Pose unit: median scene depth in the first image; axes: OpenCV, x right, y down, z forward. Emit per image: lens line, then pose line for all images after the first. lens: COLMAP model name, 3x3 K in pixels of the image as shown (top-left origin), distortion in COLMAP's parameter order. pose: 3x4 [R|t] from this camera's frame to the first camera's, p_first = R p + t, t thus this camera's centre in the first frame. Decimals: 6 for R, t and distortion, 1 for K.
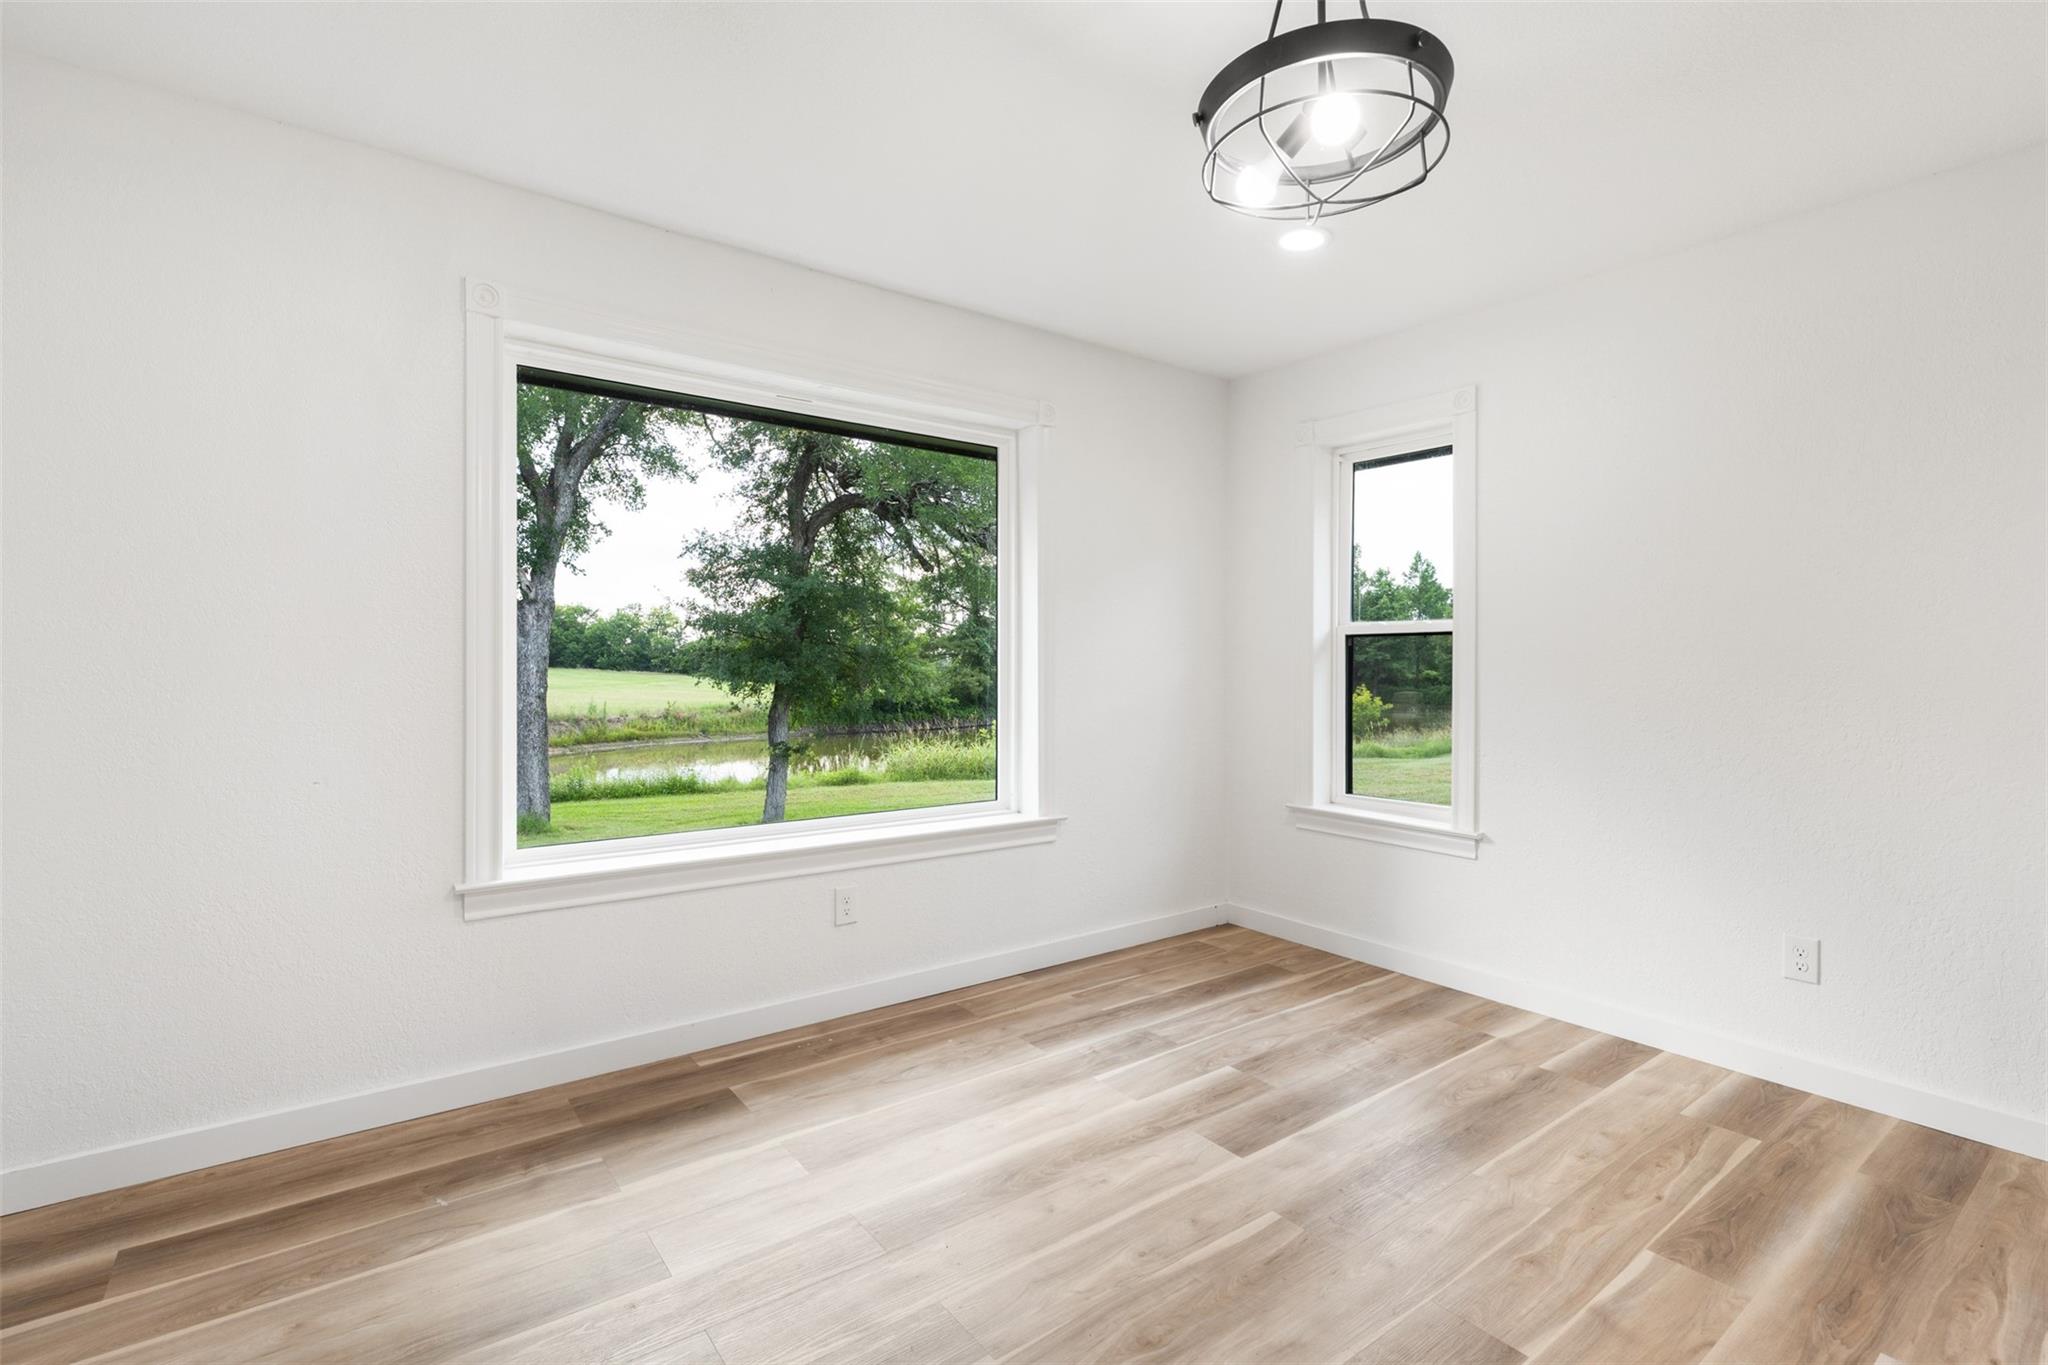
lens RADIAL K [[922.9, 0, 1032.8], [0, 922.9, 675.8], [0, 0, 1]] dist [0.001570, 0.000310]
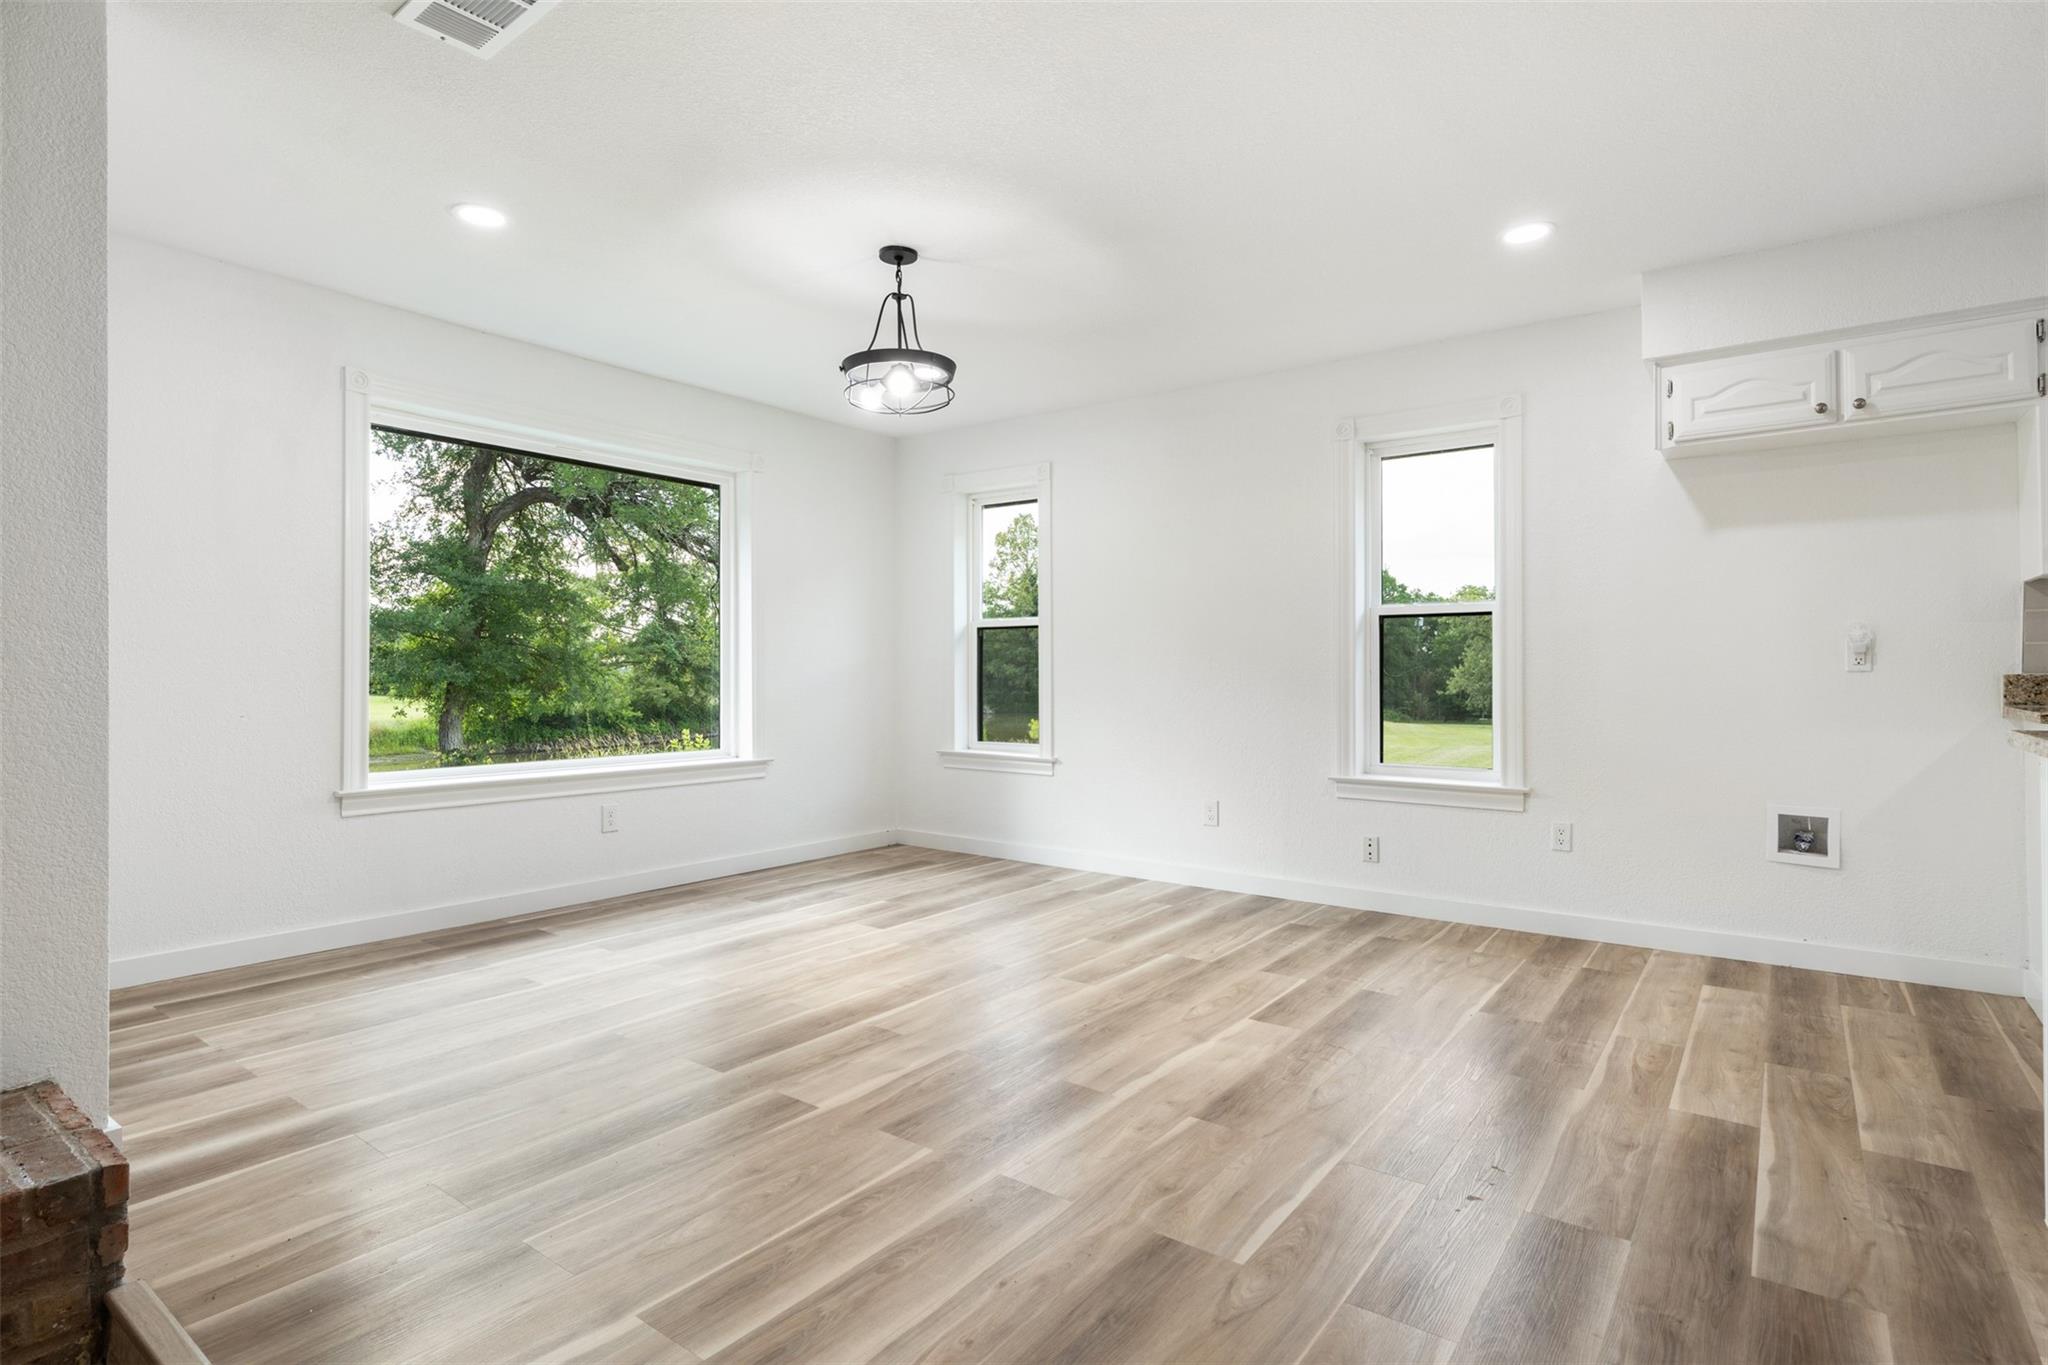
lens RADIAL K [[1017.6, 0, 1031.2], [0, 1017.6, 674.9], [0, 0, 1]] dist [-0.026742, -0.000618]
pose [[0.957551, -0.002772, 0.288250, -0.008256], [0.006743, 0.999896, -0.012785, 0.013695], [-0.288185, 0.014186, 0.957470, -0.145717]]
